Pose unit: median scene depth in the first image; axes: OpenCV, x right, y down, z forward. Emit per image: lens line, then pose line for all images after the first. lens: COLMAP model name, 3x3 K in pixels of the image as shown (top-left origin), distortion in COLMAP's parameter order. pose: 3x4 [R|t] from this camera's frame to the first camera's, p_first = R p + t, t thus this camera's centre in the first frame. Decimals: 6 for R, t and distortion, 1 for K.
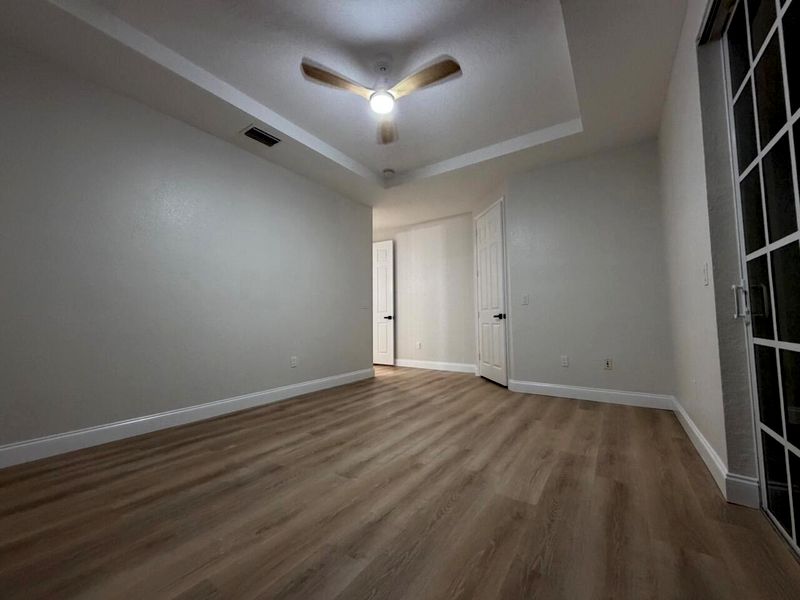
lens RADIAL K [[317.8, 0, 400.0], [0, 317.8, 300.0], [0, 0, 1]] dist [-0.000233, 0.000113]
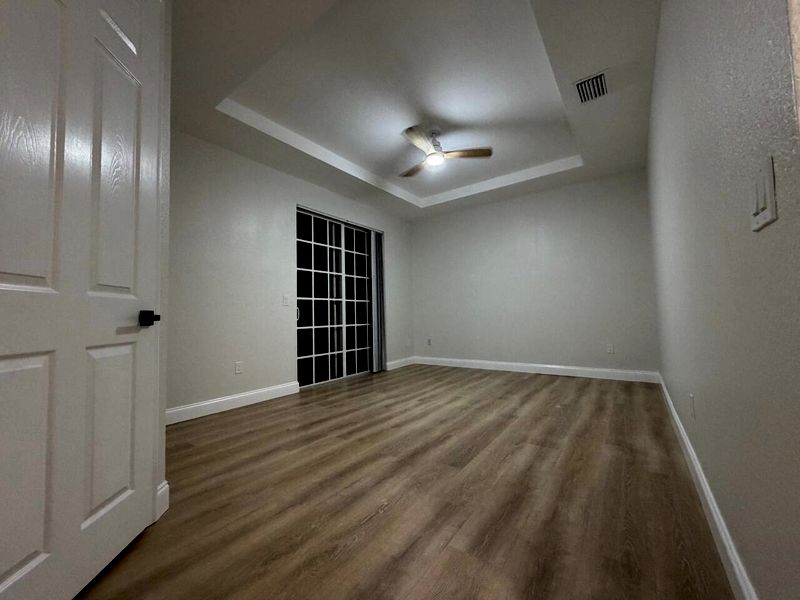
lens RADIAL K [[317.8, 0, 400.0], [0, 317.8, 300.0], [0, 0, 1]] dist [-0.000233, 0.000113]
pose [[-0.998922, 0.037400, 0.027505, 0.076294], [0.033984, 0.992712, -0.115624, 0.131990], [-0.031629, -0.114564, -0.992912, 2.165885]]
